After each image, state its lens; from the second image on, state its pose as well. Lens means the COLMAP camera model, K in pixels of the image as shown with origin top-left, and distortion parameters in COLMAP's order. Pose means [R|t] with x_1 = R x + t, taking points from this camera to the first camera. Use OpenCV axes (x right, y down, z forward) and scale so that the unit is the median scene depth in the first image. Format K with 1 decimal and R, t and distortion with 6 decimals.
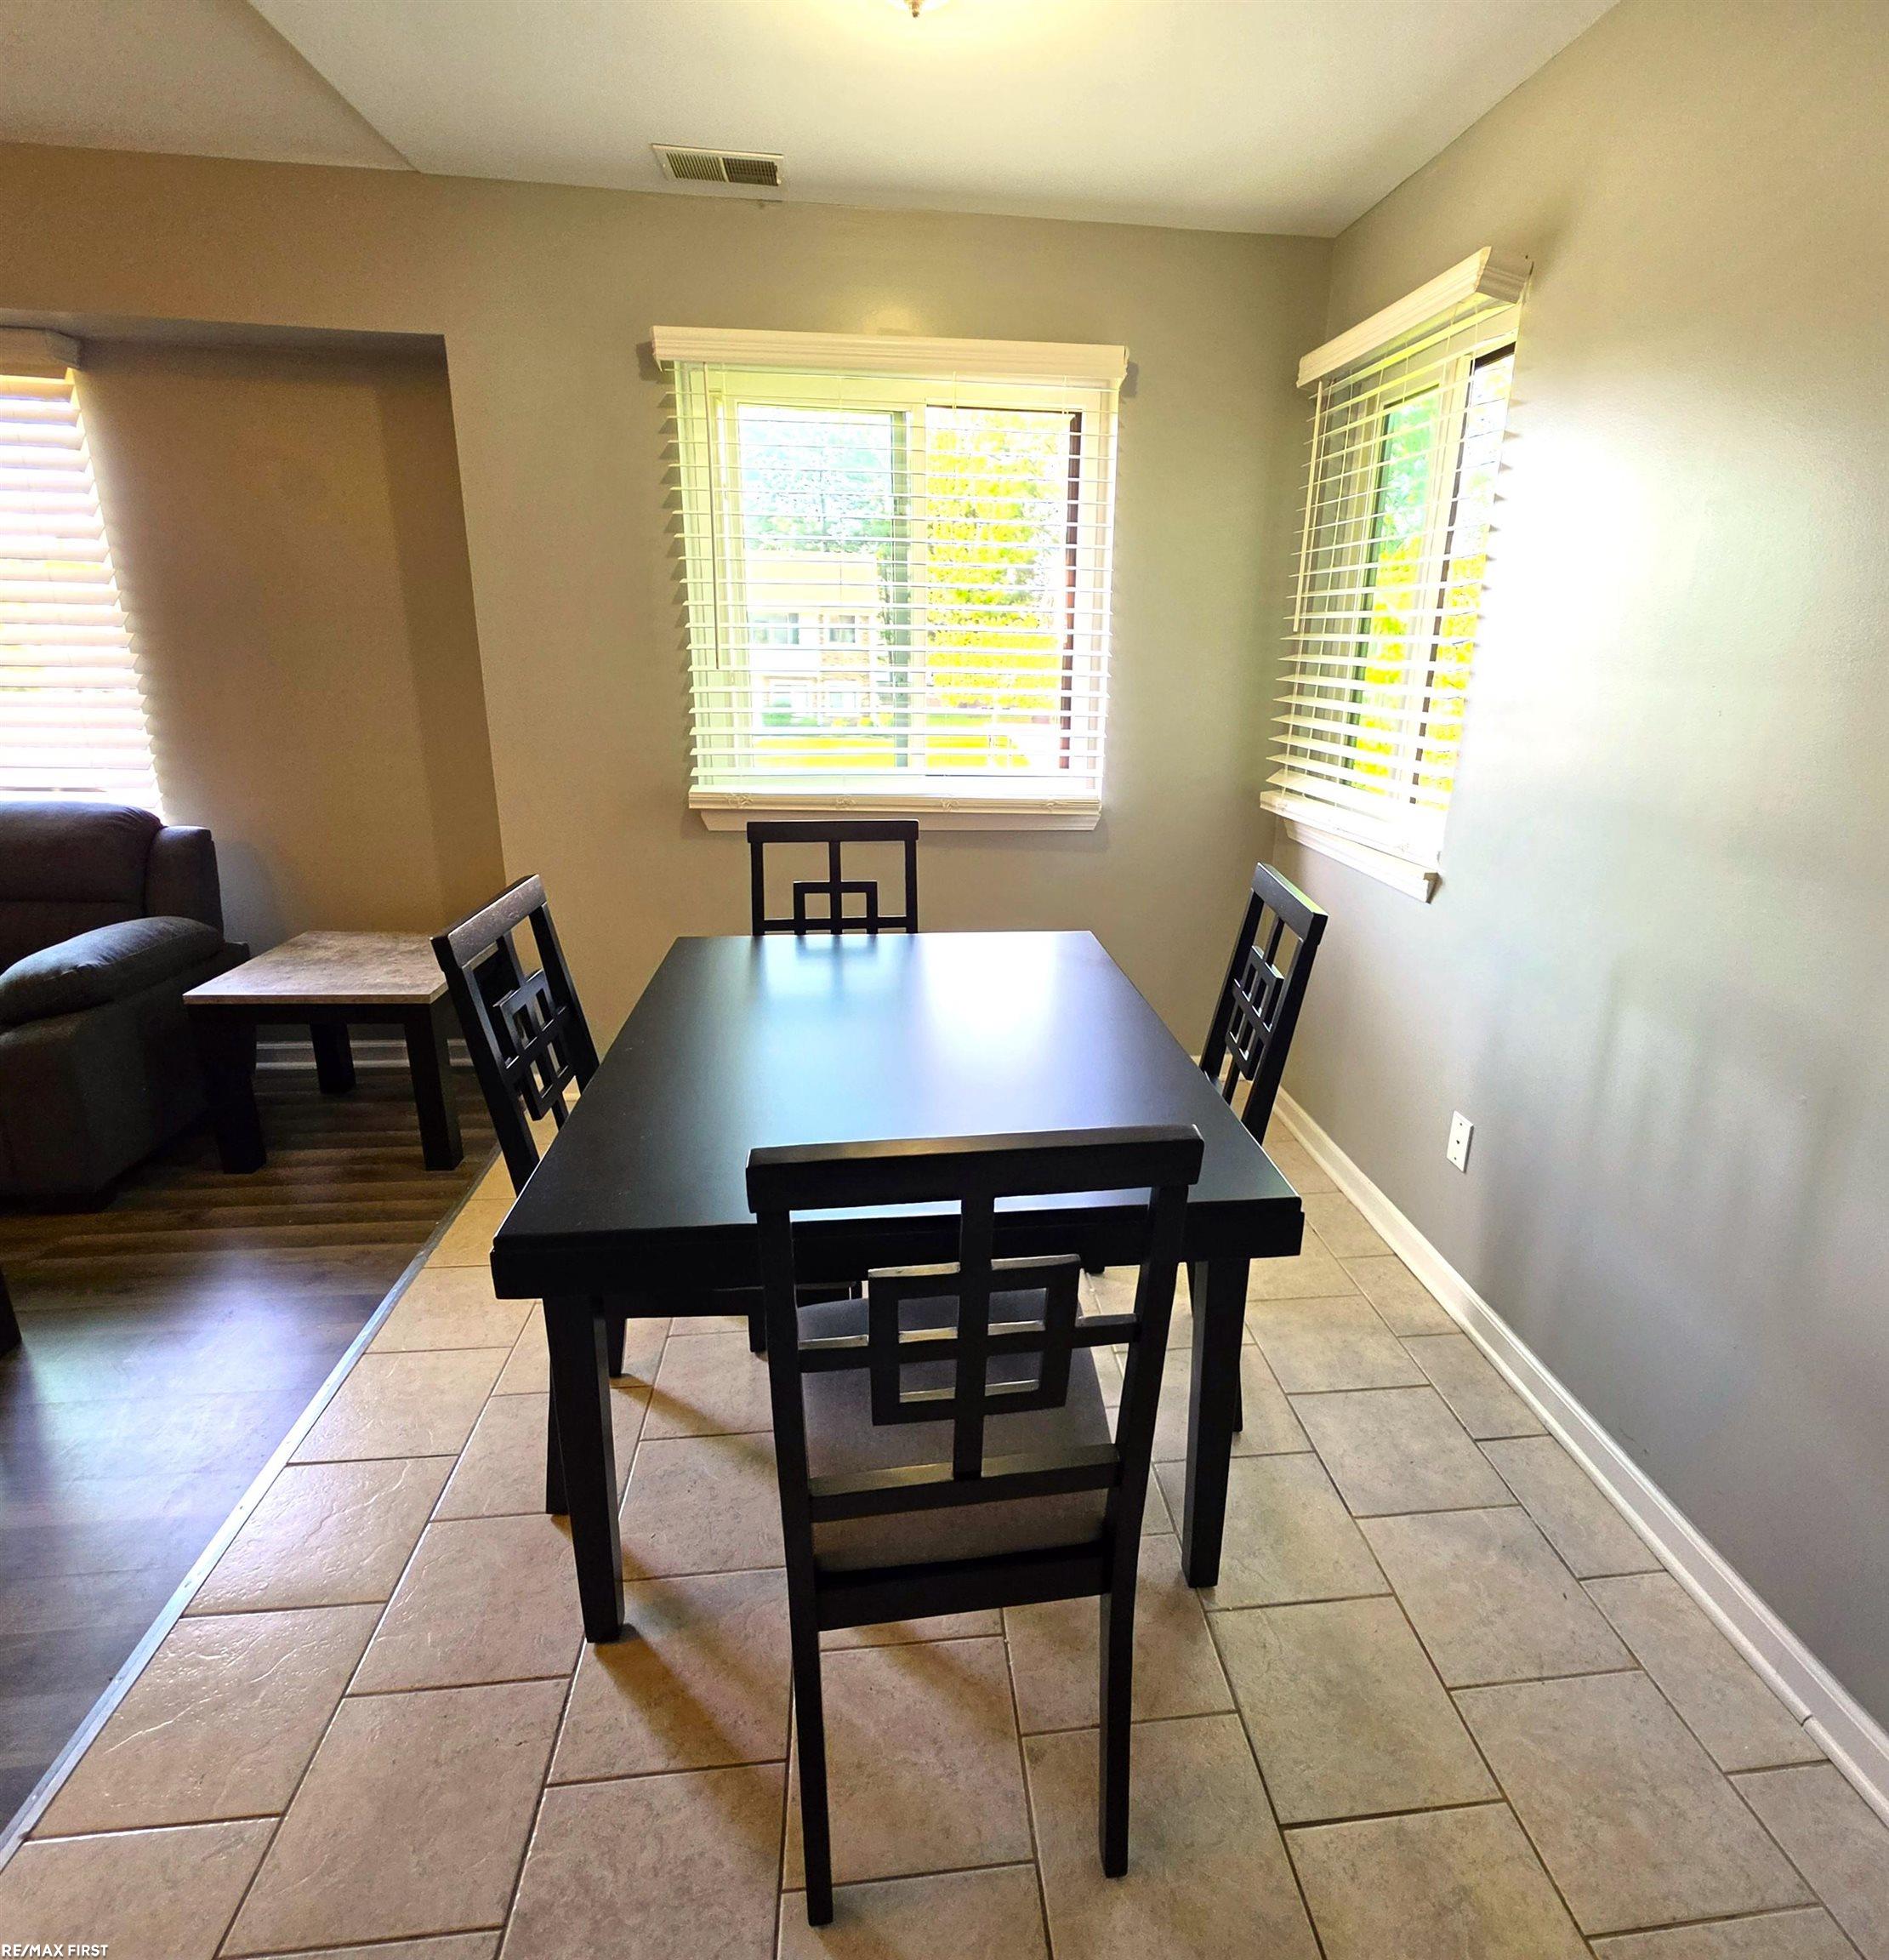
lens RADIAL K [[1041.2, 0, 944.3], [0, 1041.2, 961.2], [0, 0, 1]] dist [0.001590, 0.000197]
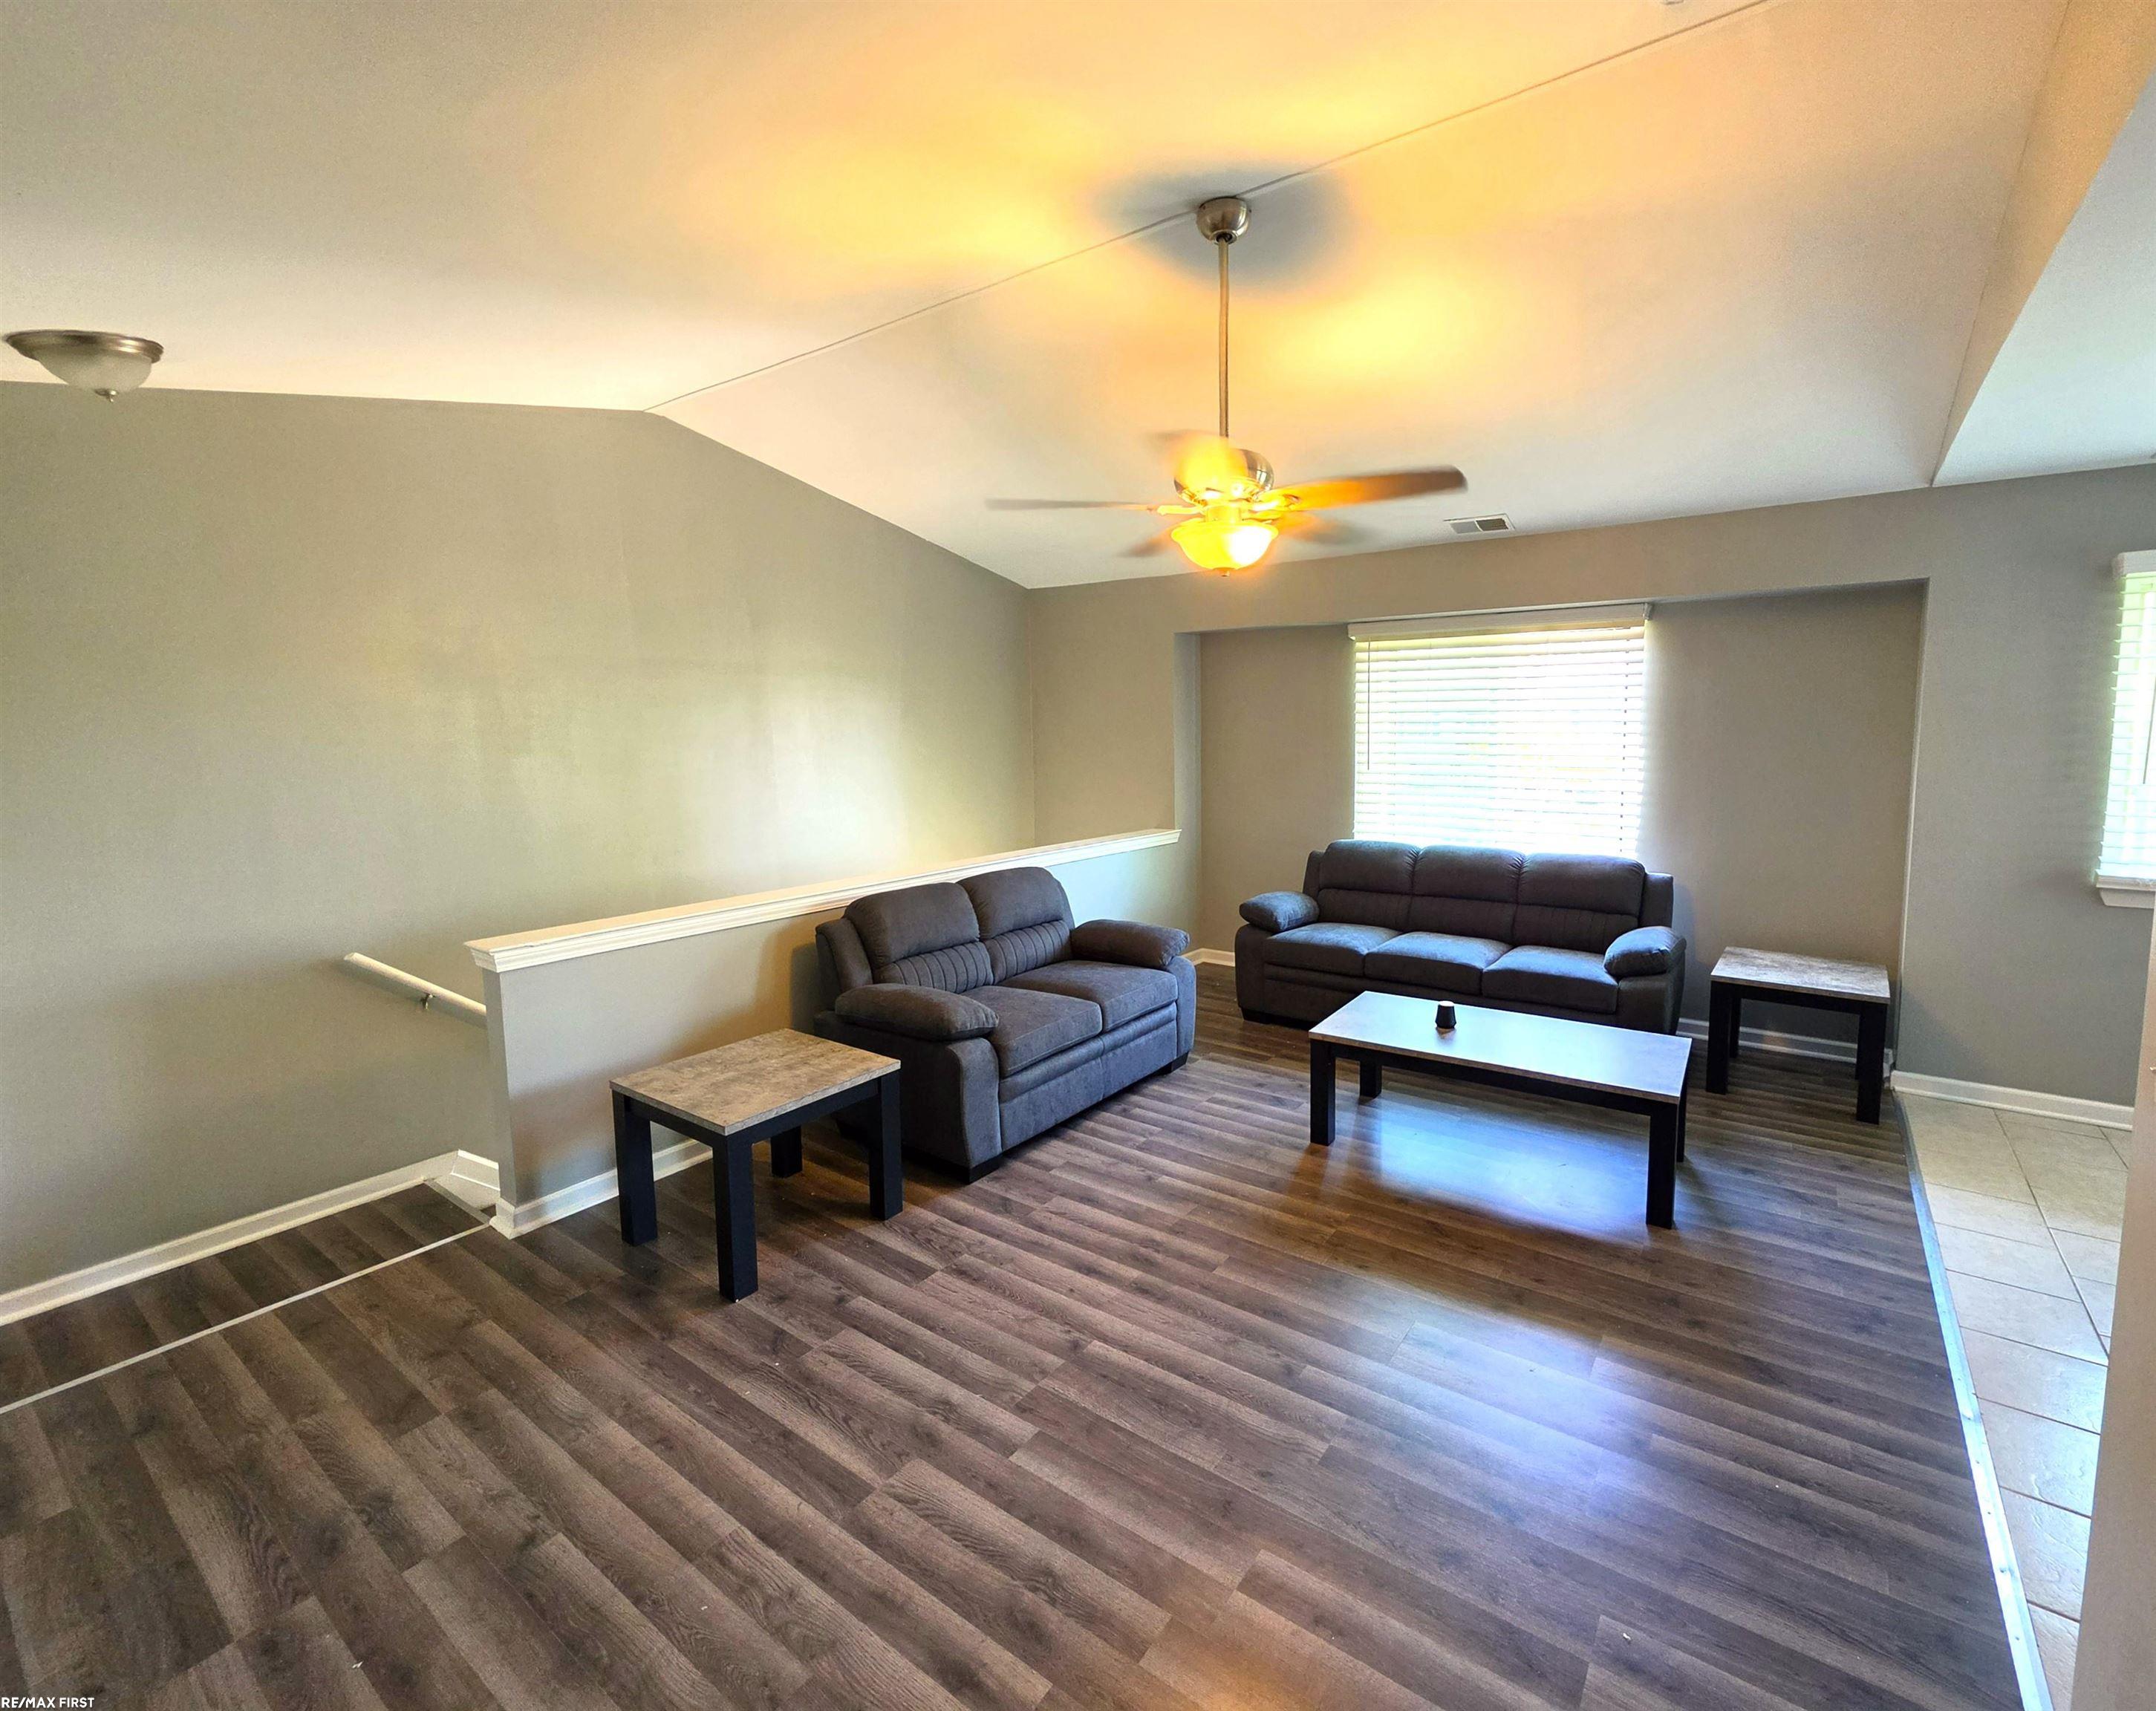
lens RADIAL K [[1047.6, 0, 1078.0], [0, 1047.6, 855.5], [0, 0, 1]] dist [0.001001, 0.000666]
pose [[0.790242, 0.053015, -0.610498, -0.464118], [-0.167902, 0.976858, -0.132506, 0.215584], [0.589345, 0.207215, 0.780855, -0.846901]]
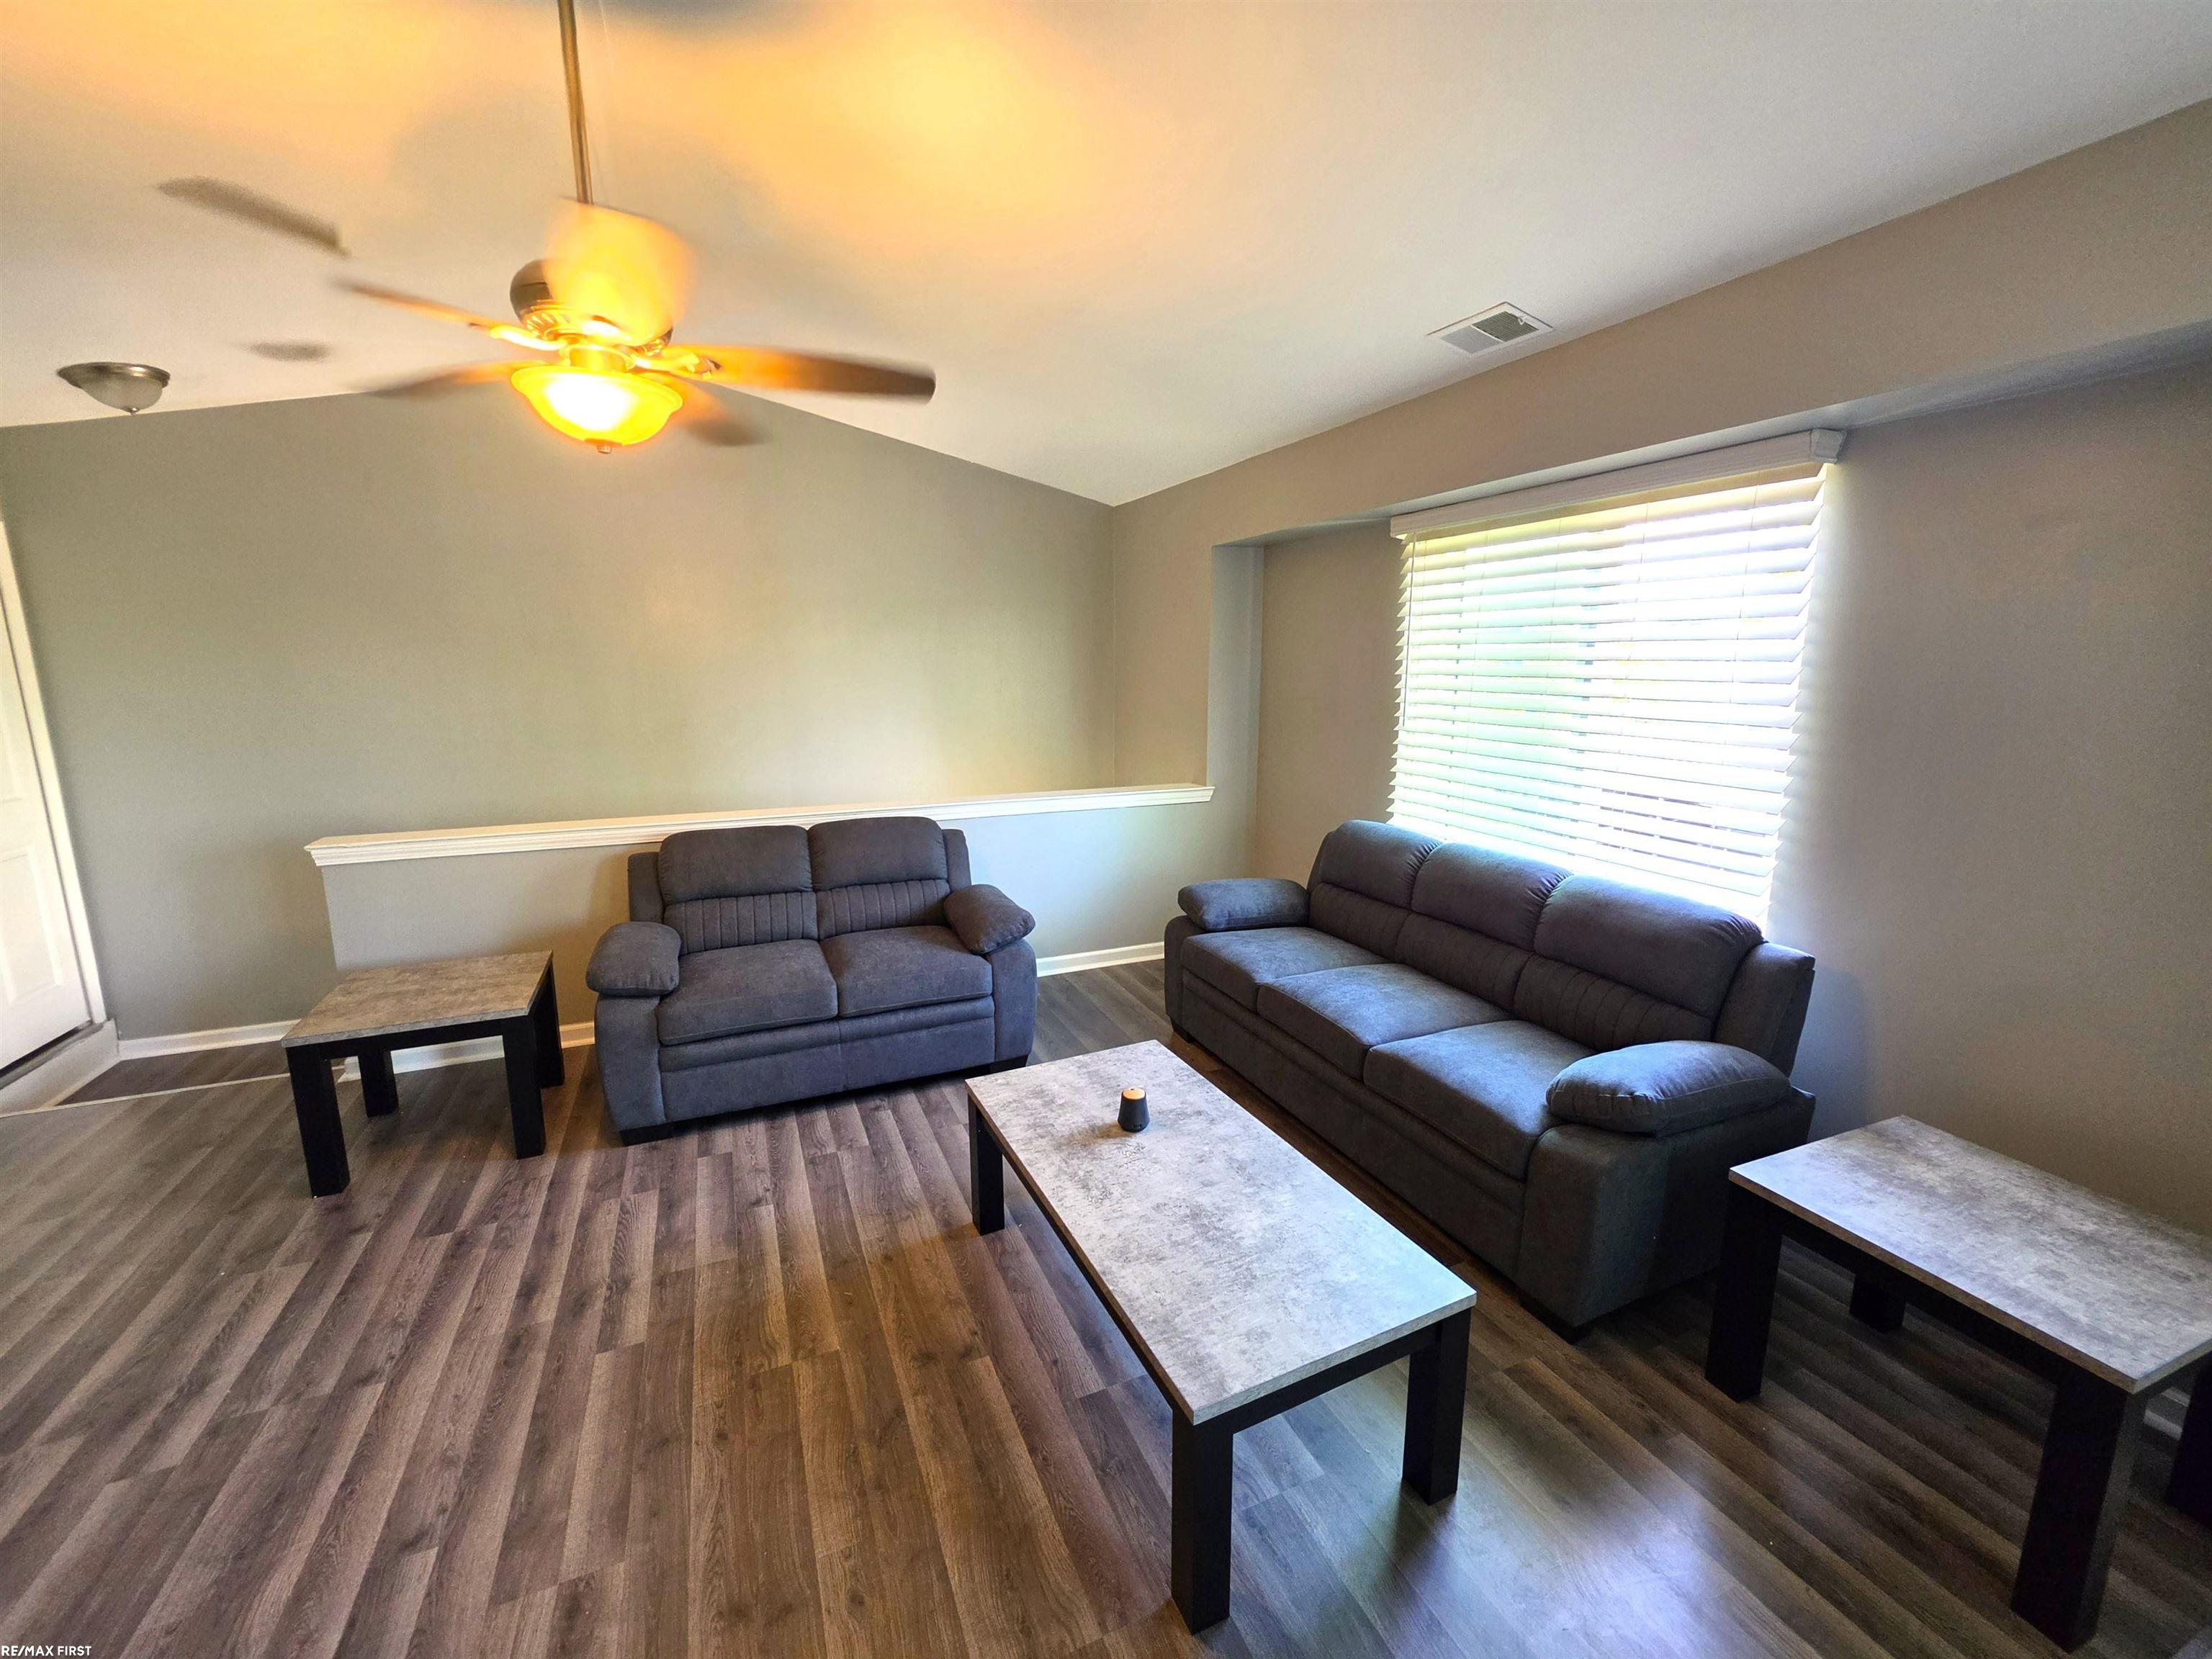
lens RADIAL K [[905.1, 0, 1106.0], [0, 905.1, 829.5], [0, 0, 1]] dist [0.001240, 0.000377]
pose [[0.314336, 0.160044, -0.935724, -0.223670], [-0.282187, 0.956884, 0.068868, -0.122224], [0.906401, 0.242401, 0.345946, 0.202407]]
